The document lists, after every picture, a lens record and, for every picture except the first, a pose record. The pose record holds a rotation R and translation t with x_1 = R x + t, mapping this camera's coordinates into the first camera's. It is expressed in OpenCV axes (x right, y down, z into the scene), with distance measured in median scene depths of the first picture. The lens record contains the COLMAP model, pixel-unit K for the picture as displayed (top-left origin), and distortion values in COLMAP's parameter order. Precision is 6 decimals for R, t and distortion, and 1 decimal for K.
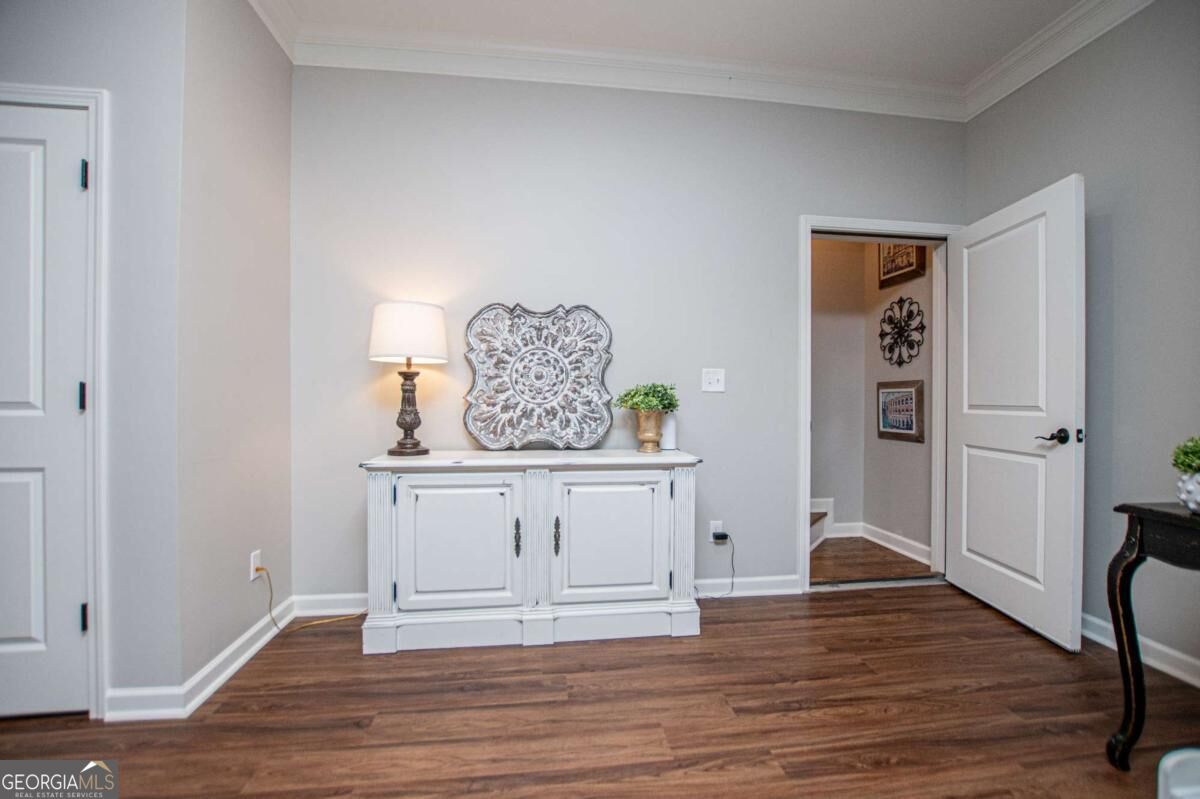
lens RADIAL K [[539.8, 0, 608.7], [0, 539.8, 398.7], [0, 0, 1]] dist [-0.024404, -0.000304]
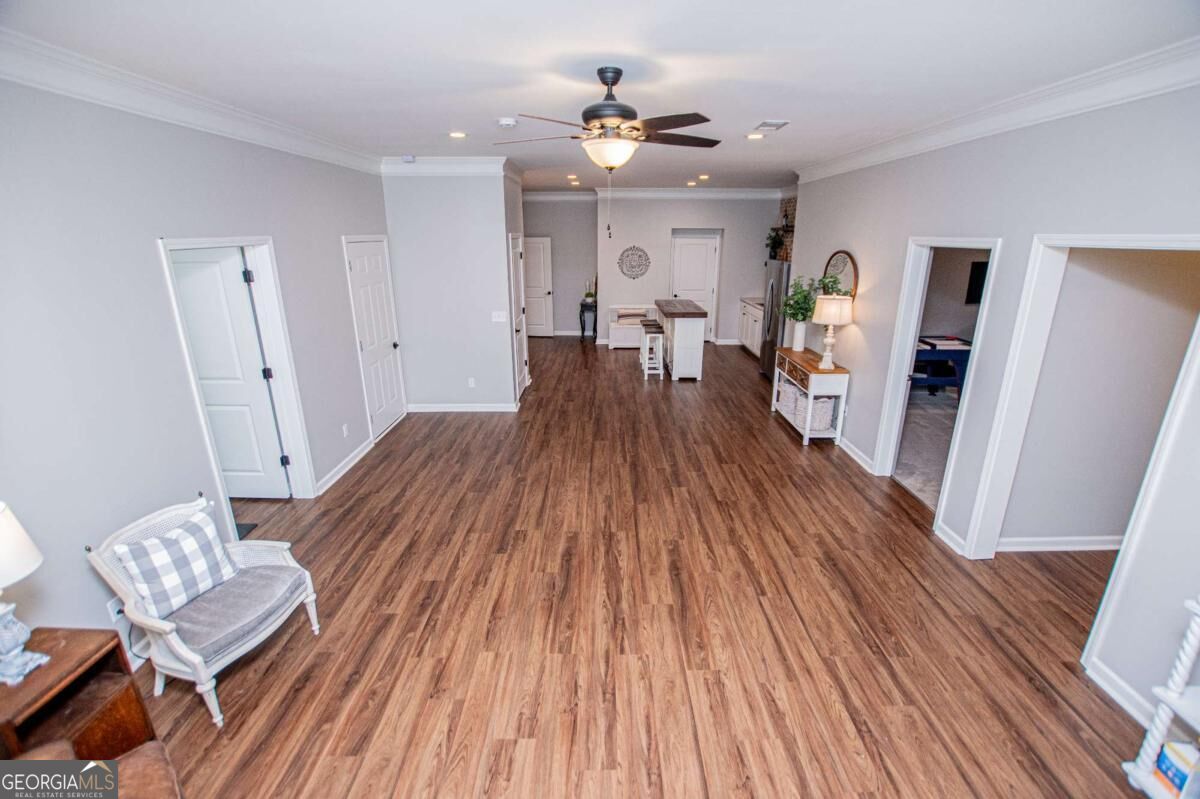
lens RADIAL K [[531.9, 0, 607.8], [0, 531.9, 399.0], [0, 0, 1]] dist [-0.026580, 0.000956]
pose [[0.130705, -0.301172, 0.944570, -3.303245], [0.004418, 0.952910, 0.303220, -0.397179], [-0.991411, -0.035460, 0.125880, -0.137942]]
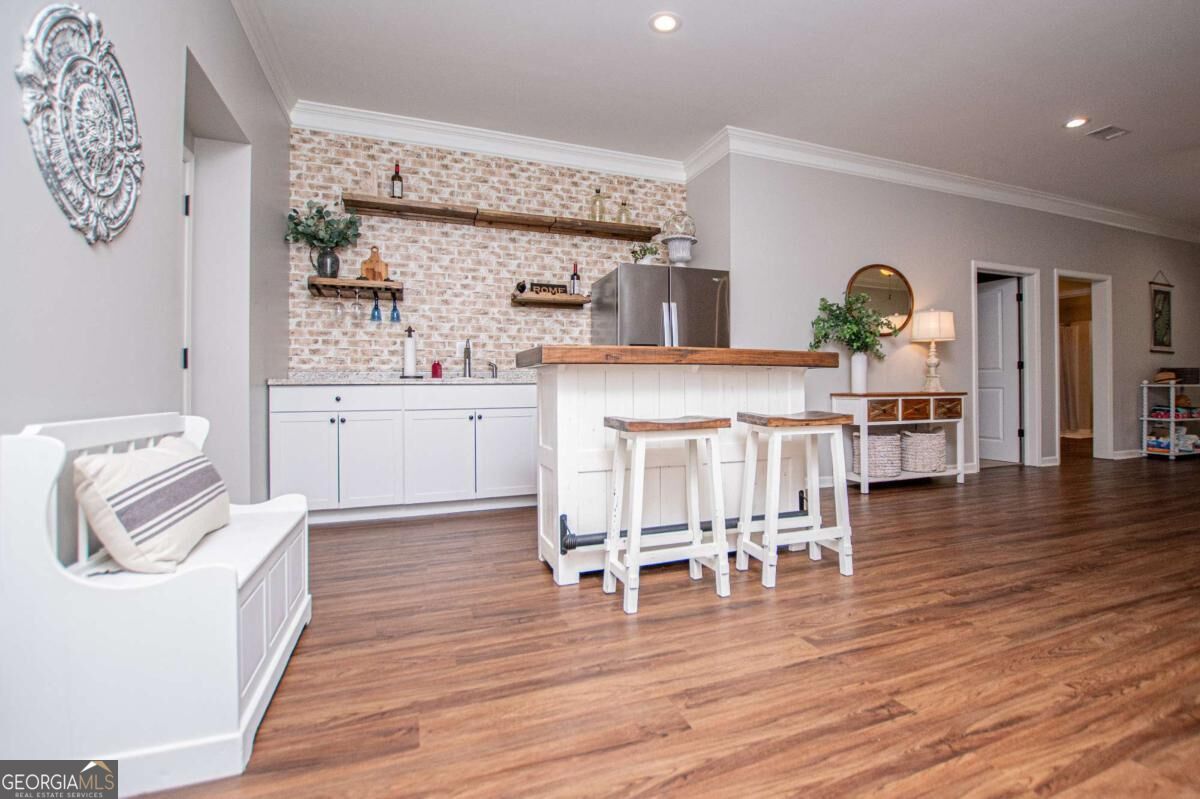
lens RADIAL K [[572.0, 0, 657.8], [0, 572.0, 381.5], [0, 0, 1]] dist [-0.026645, 0.000269]
pose [[-0.964083, -0.002294, -0.265592, 0.142864], [-0.001226, 0.999990, -0.004186, 0.079612], [0.265599, -0.003710, -0.964076, 0.879331]]
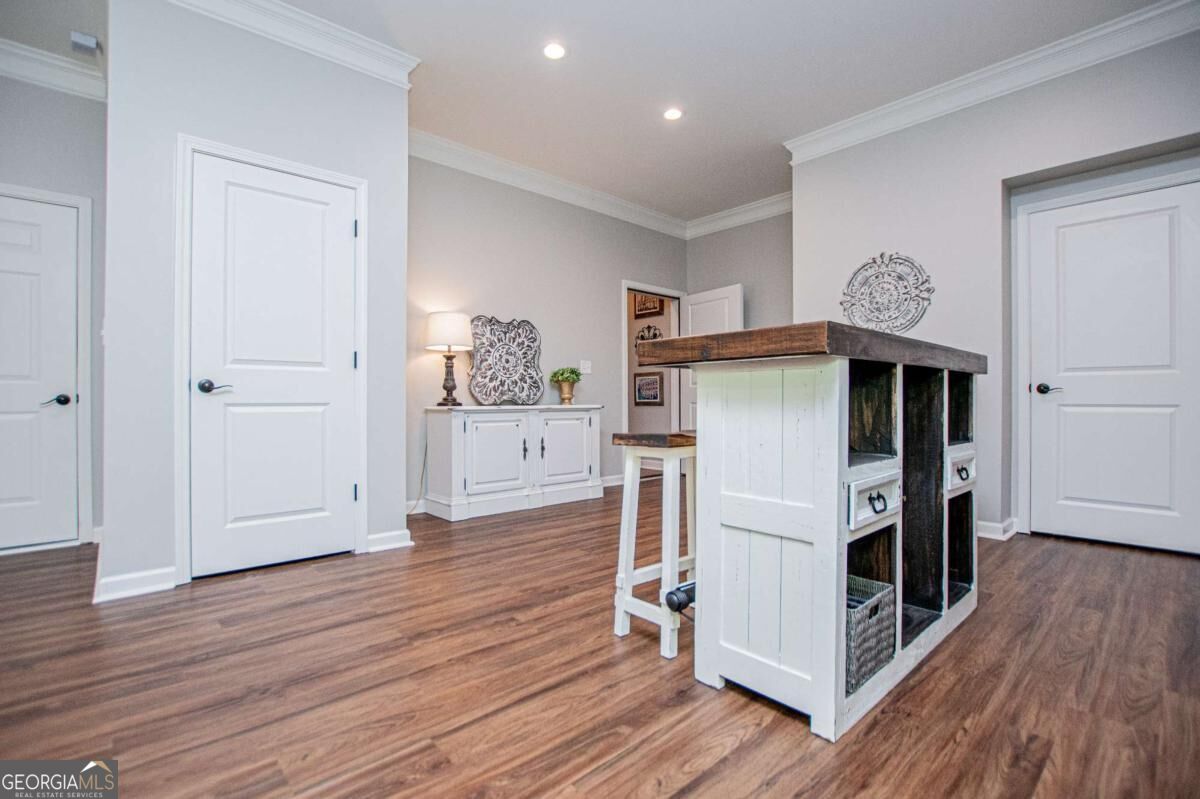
lens RADIAL K [[548.6, 0, 595.2], [0, 548.6, 397.1], [0, 0, 1]] dist [-0.021430, -0.000312]
pose [[0.828716, -0.001997, 0.559666, -0.867130], [0.008502, 0.999923, -0.009020, 0.088857], [-0.559605, 0.012233, 0.828669, -0.564708]]
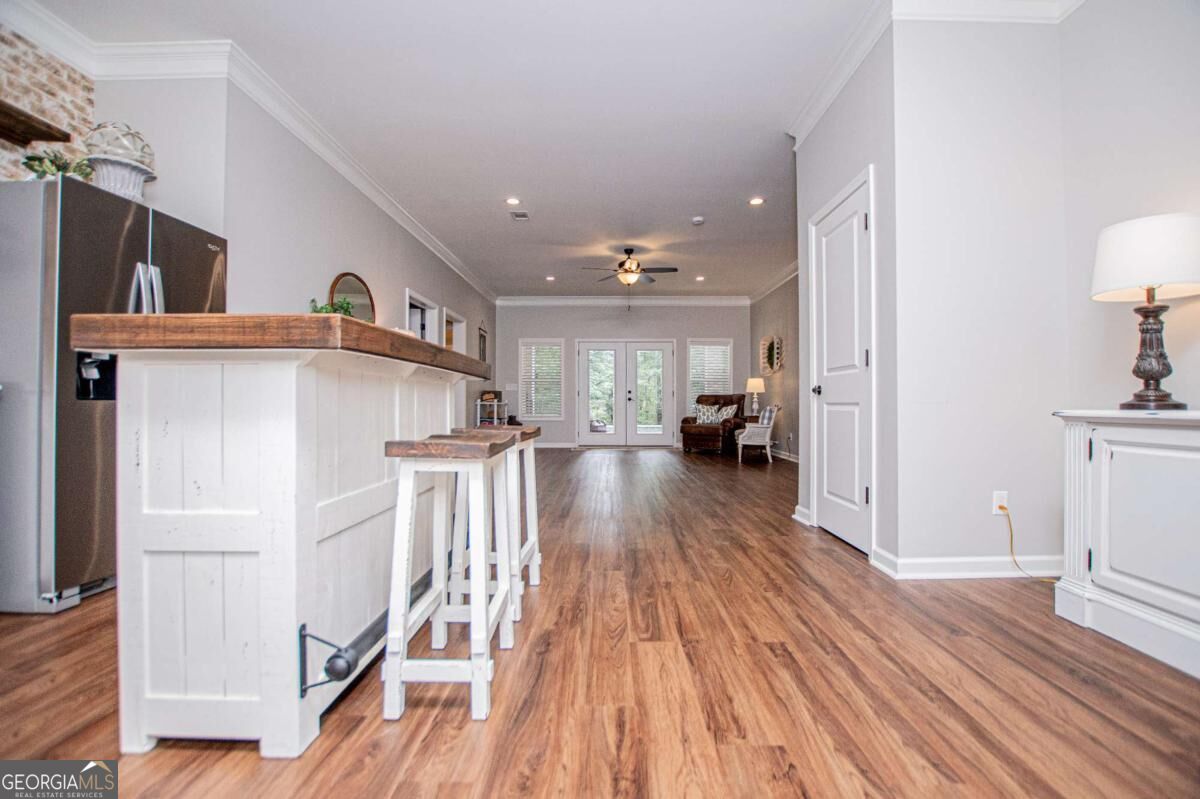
lens RADIAL K [[531.9, 0, 607.8], [0, 531.9, 399.0], [0, 0, 1]] dist [-0.026580, 0.000956]
pose [[-0.142501, -0.011671, -0.989726, 0.469221], [-0.005319, 0.999925, -0.011026, 0.092971], [0.989780, 0.003694, -0.142552, 0.284601]]
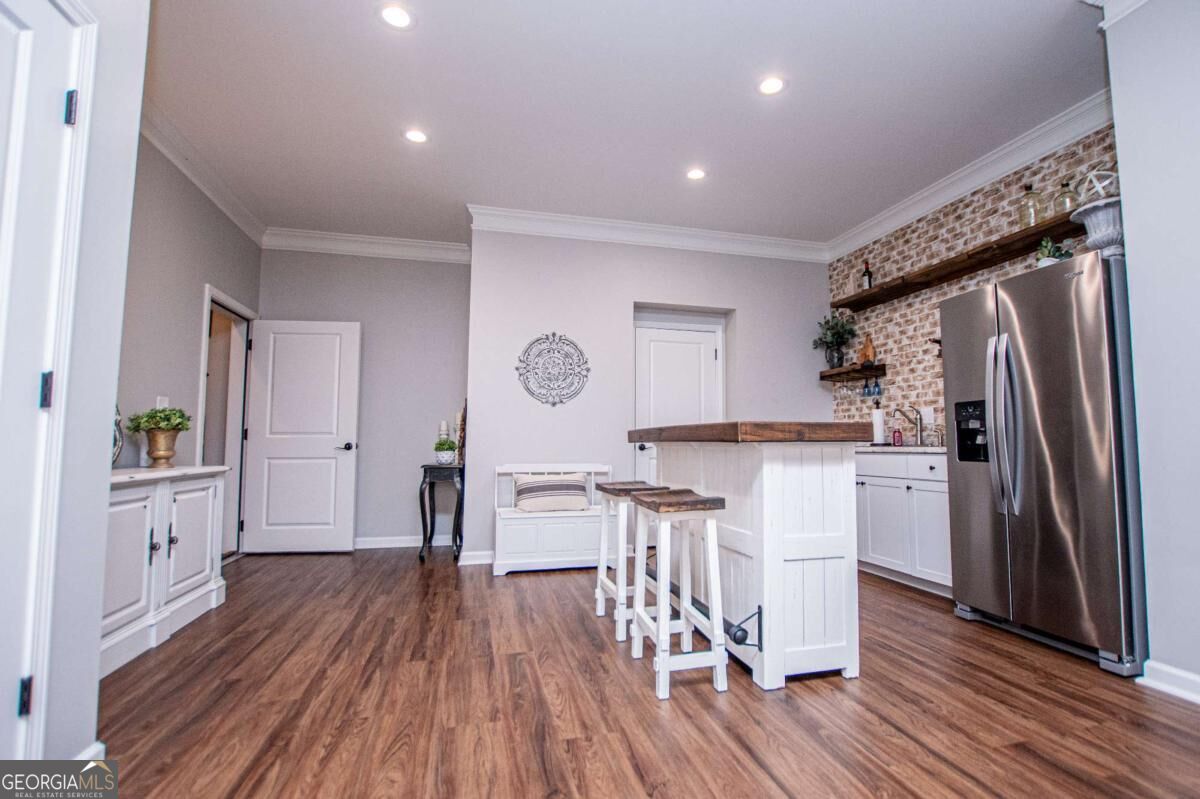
lens RADIAL K [[566.8, 0, 638.1], [0, 566.8, 399.4], [0, 0, 1]] dist [-0.024776, -0.000071]
pose [[-0.144761, 0.071986, 0.986845, -1.226177], [0.005904, 0.997395, -0.071889, 0.044705], [-0.989449, -0.004580, -0.144809, 0.180435]]
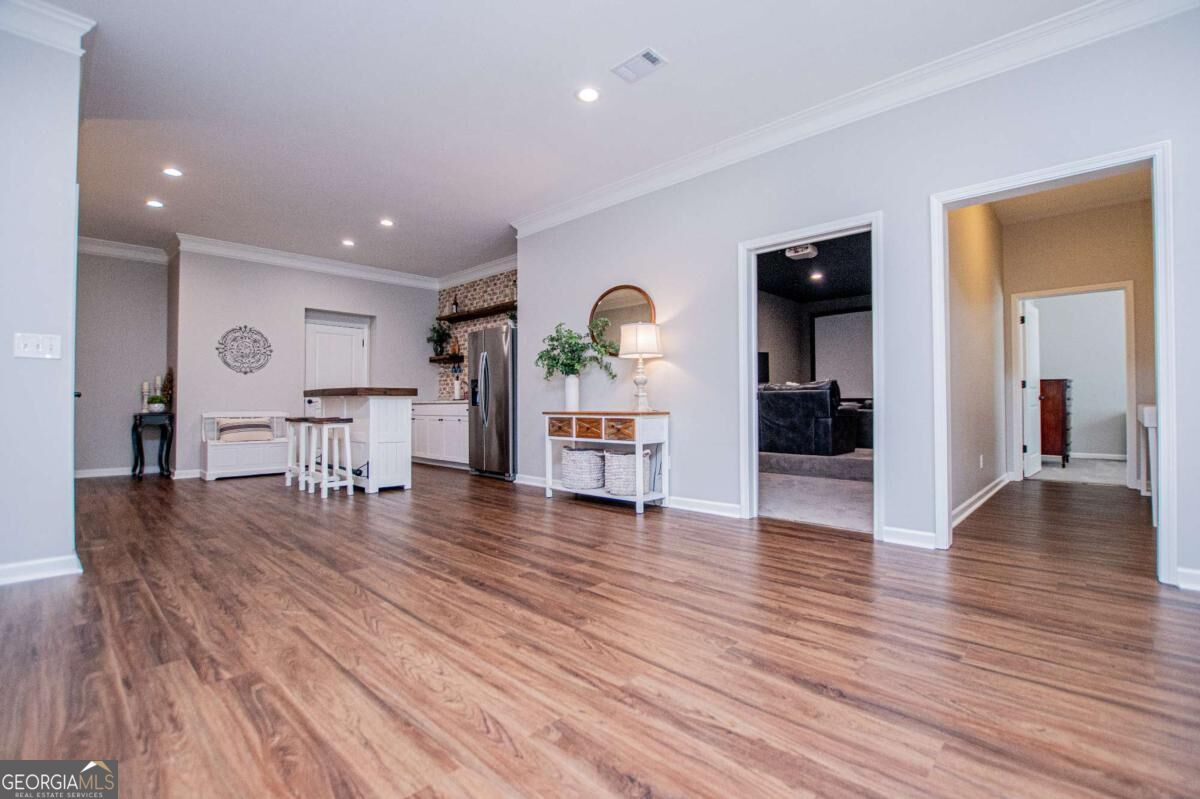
lens RADIAL K [[539.8, 0, 608.7], [0, 539.8, 398.7], [0, 0, 1]] dist [-0.024404, -0.000304]
pose [[-0.625007, 0.005569, 0.780599, -2.497804], [0.004005, 0.999984, -0.003928, 0.070630], [-0.780609, 0.000671, -0.625019, 0.422153]]
